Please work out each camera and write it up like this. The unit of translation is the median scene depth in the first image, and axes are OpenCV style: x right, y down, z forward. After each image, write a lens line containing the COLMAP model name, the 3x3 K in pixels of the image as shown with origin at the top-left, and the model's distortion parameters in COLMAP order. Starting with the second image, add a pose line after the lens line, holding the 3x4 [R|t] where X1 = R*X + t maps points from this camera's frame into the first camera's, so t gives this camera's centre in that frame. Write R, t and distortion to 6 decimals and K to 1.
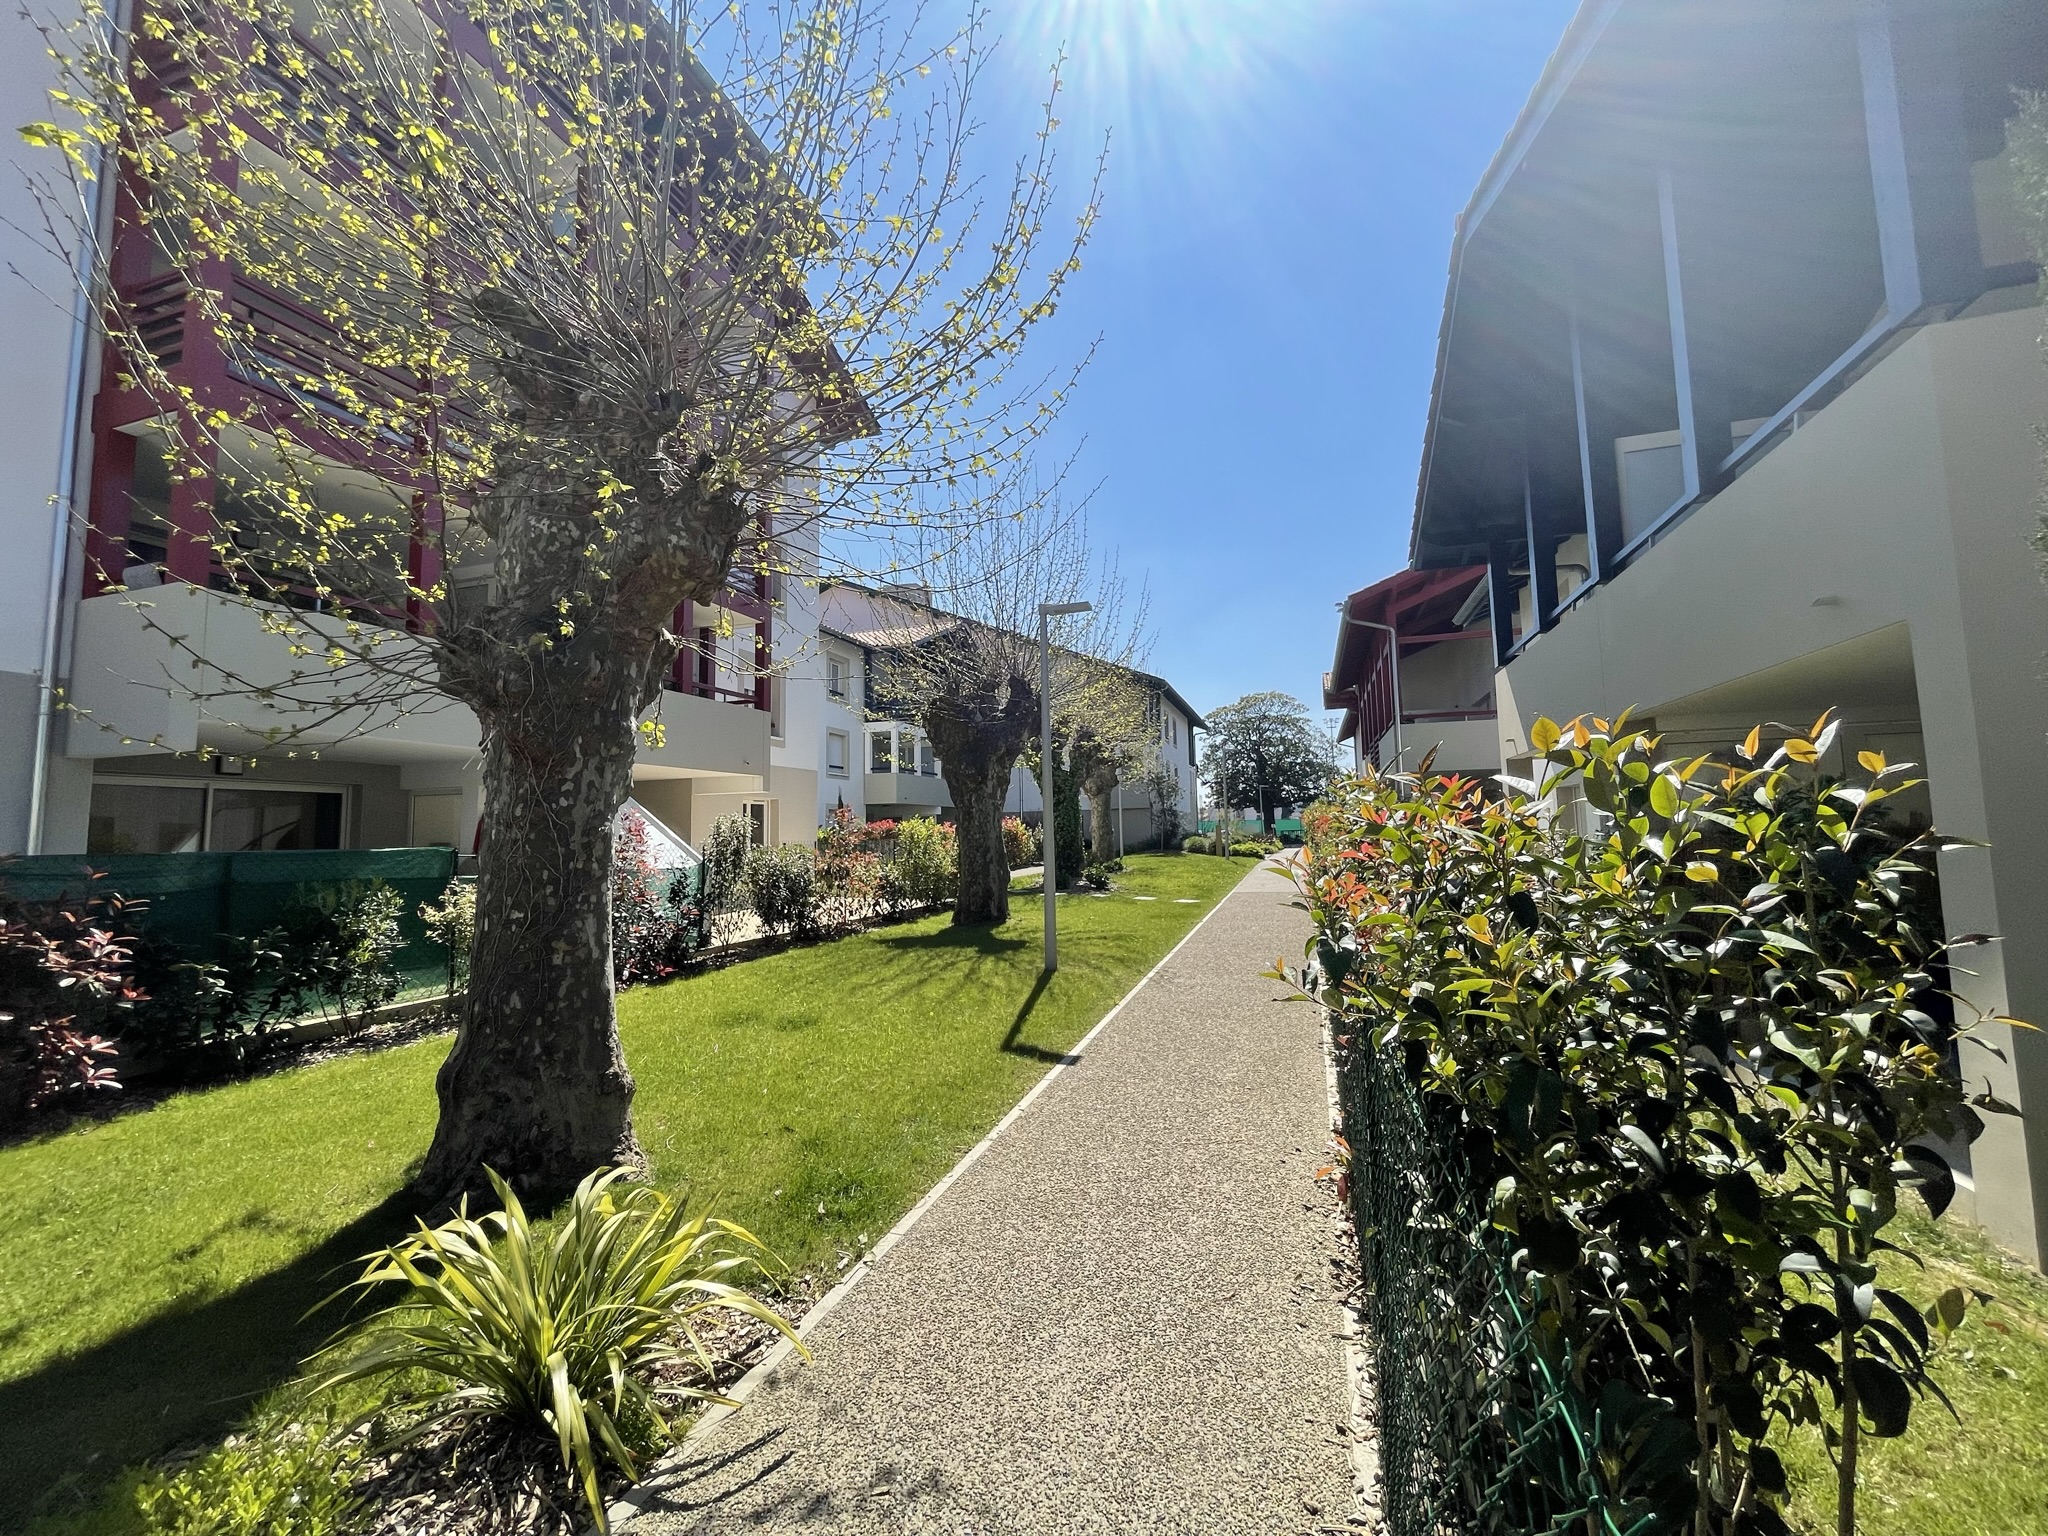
lens RADIAL K [[826.2, 0, 1030.2], [0, 826.2, 764.7], [0, 0, 1]] dist [-0.005774, 0.000655]
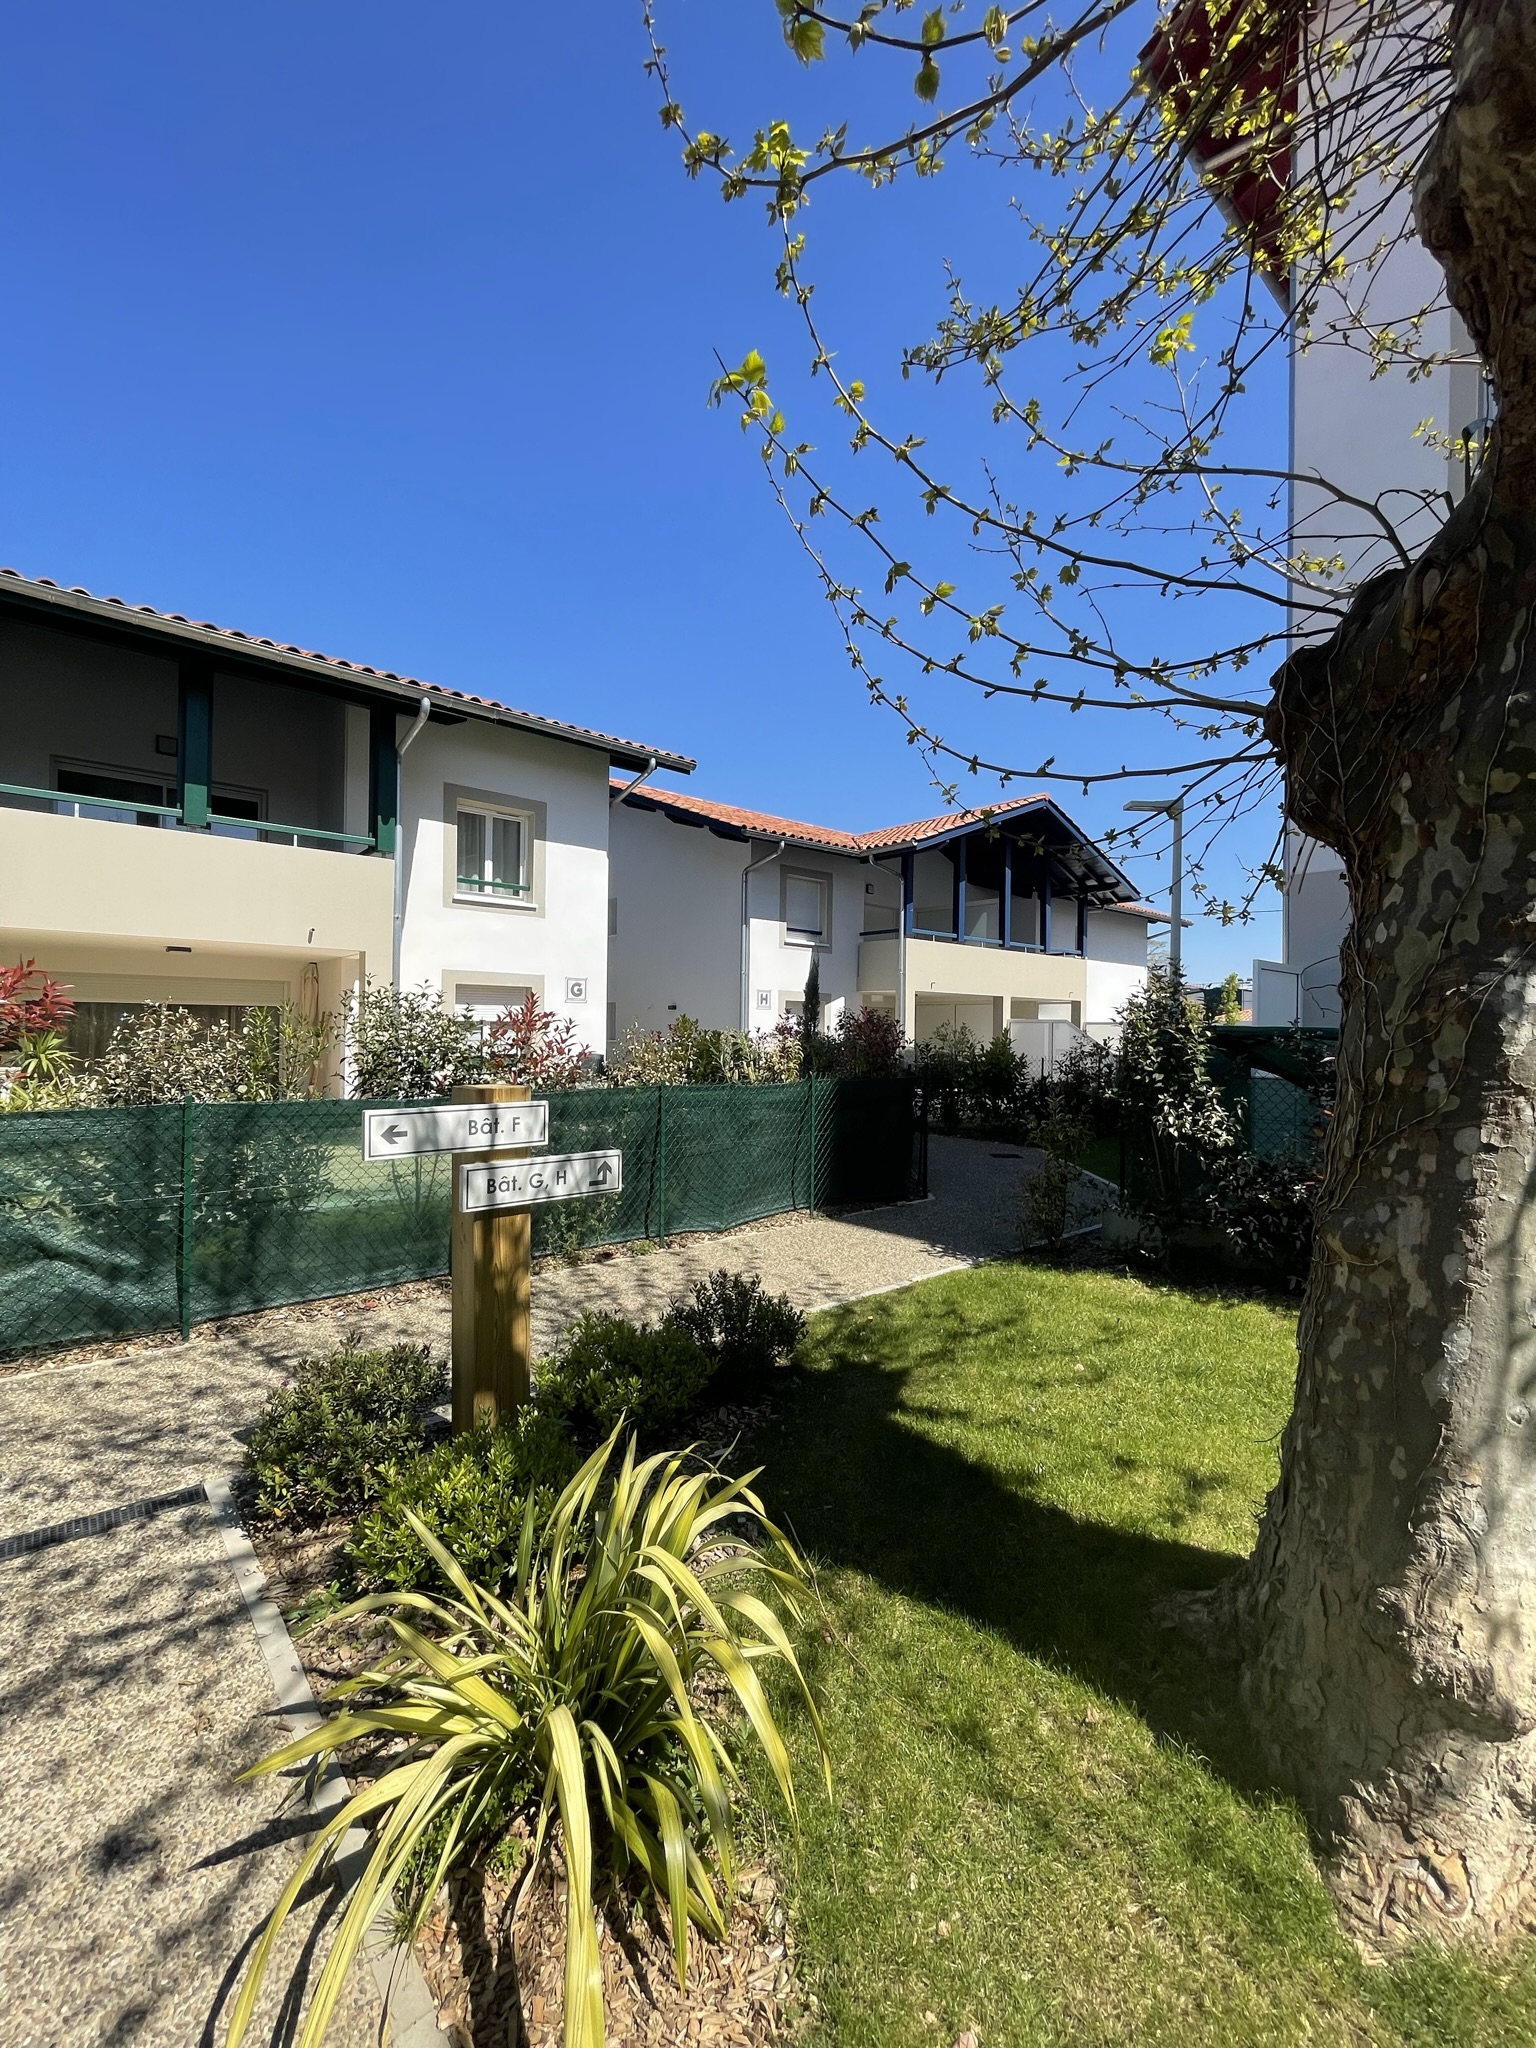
lens RADIAL K [[826.2, 0, 765.0], [0, 826.2, 1016.5], [0, 0, 1]] dist [-0.005774, 0.000655]
pose [[-0.531830, -0.003212, -0.846845, -0.002002], [0.061587, 0.997198, -0.042459, 0.013022], [0.844609, -0.074735, -0.530142, 0.140014]]
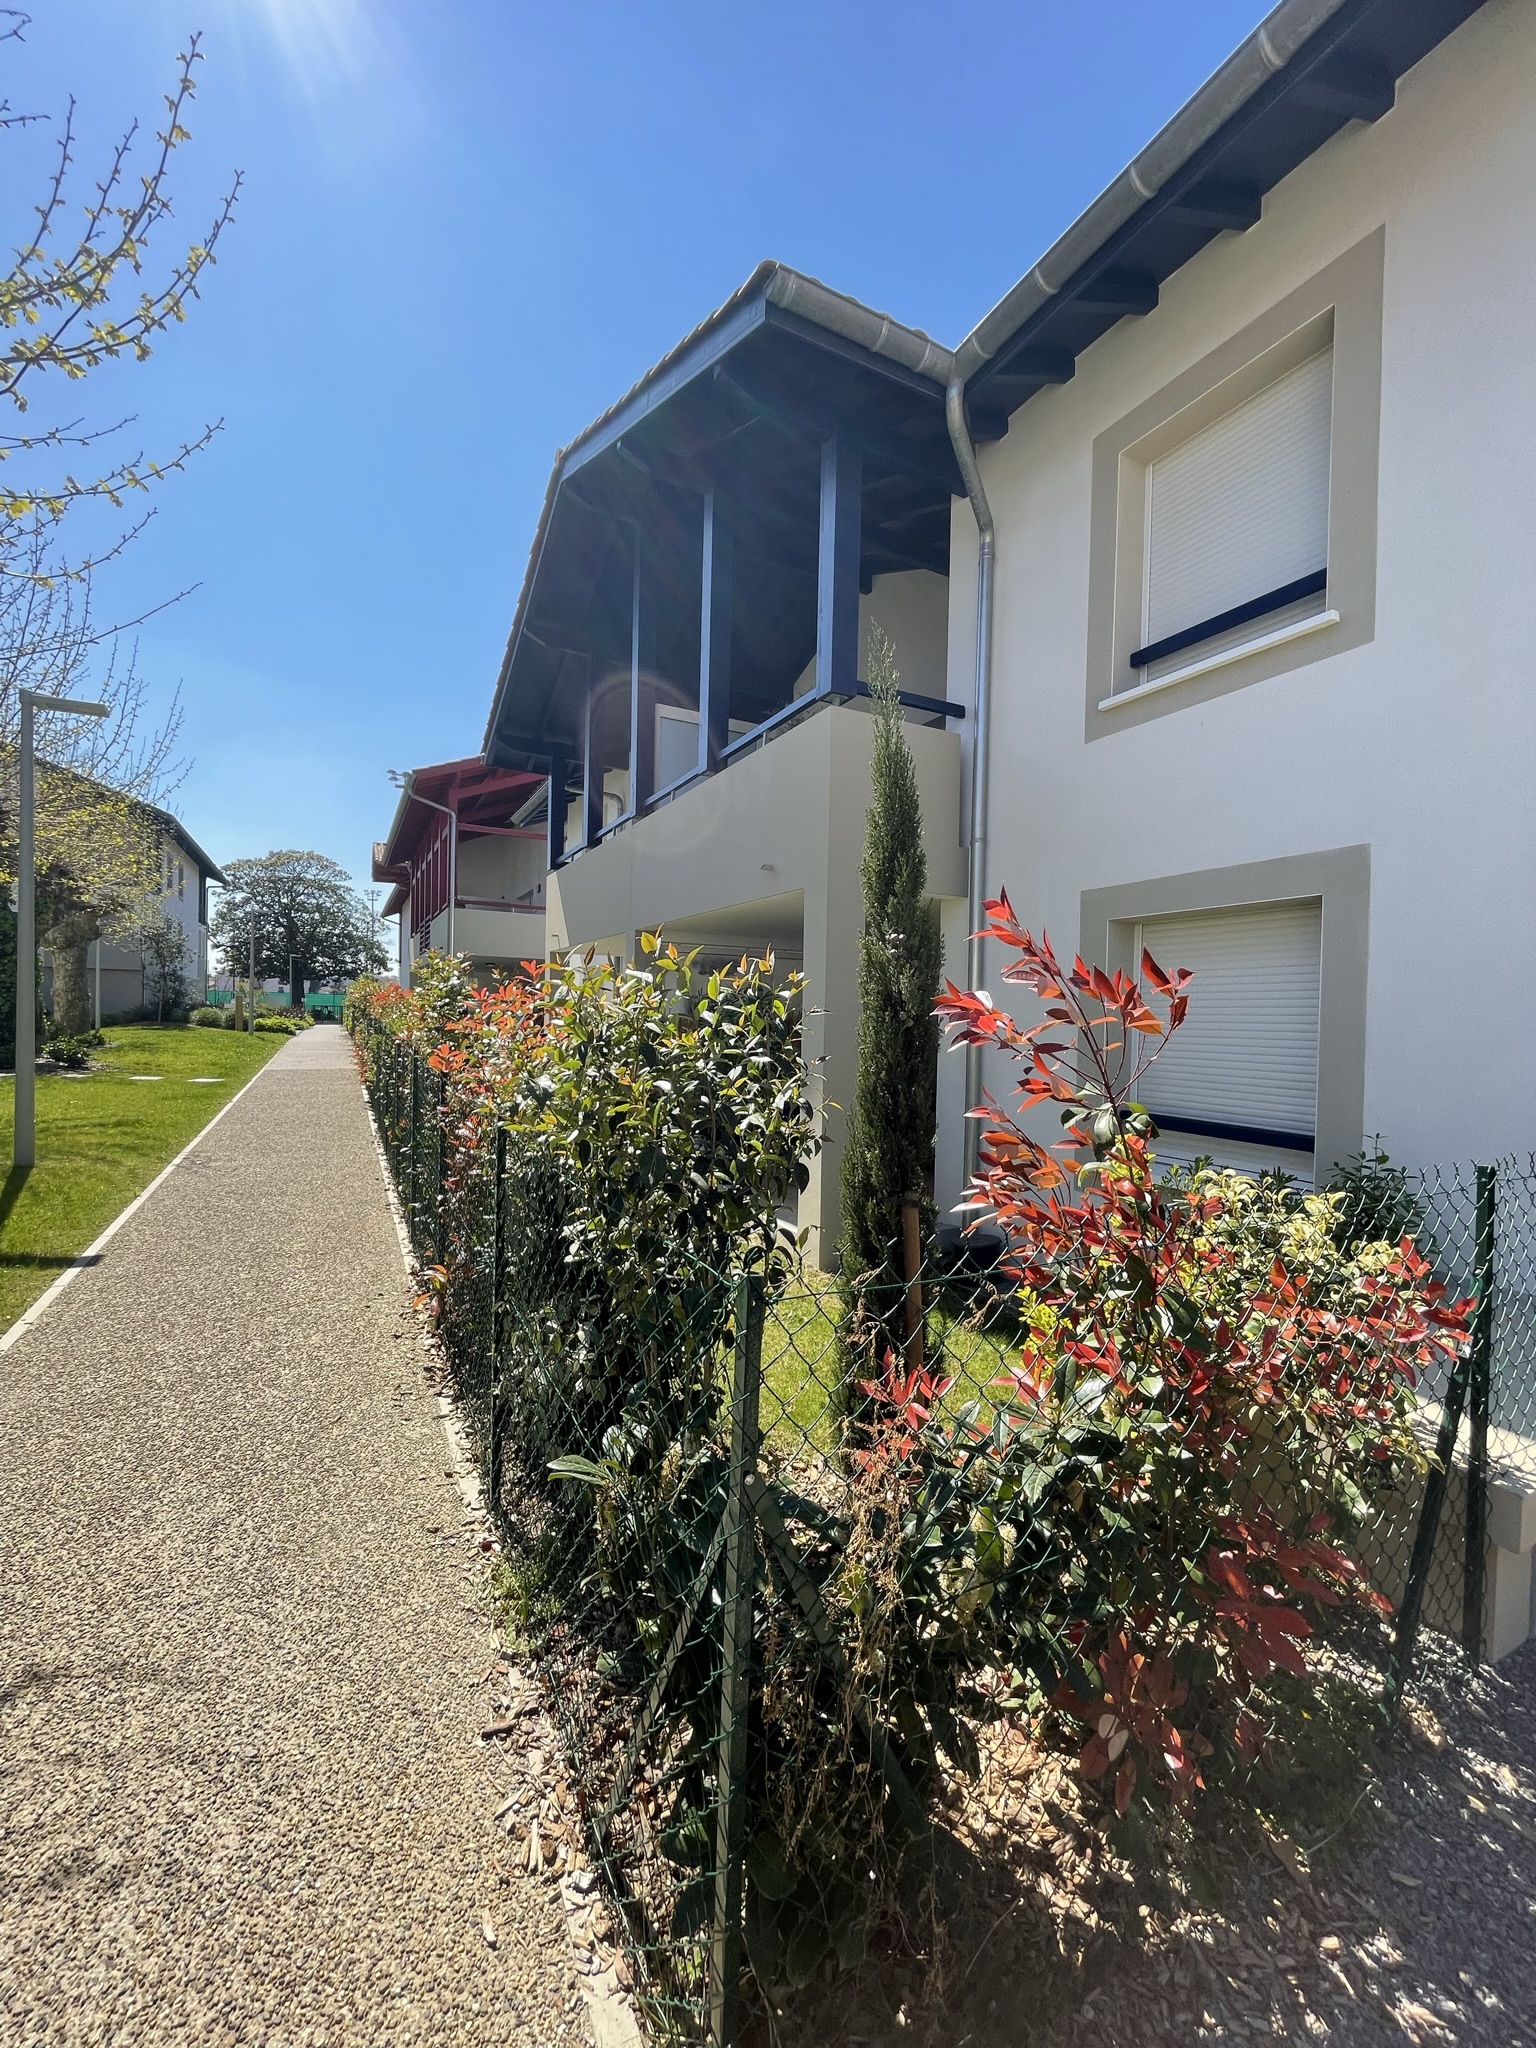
lens RADIAL K [[826.2, 0, 772.8], [0, 826.2, 1028.2], [0, 0, 1]] dist [-0.005774, 0.000655]
pose [[0.690443, 0.024158, 0.722983, -0.041063], [-0.097208, 0.993476, 0.059637, 0.000870], [-0.716826, -0.111455, 0.688287, -0.029327]]
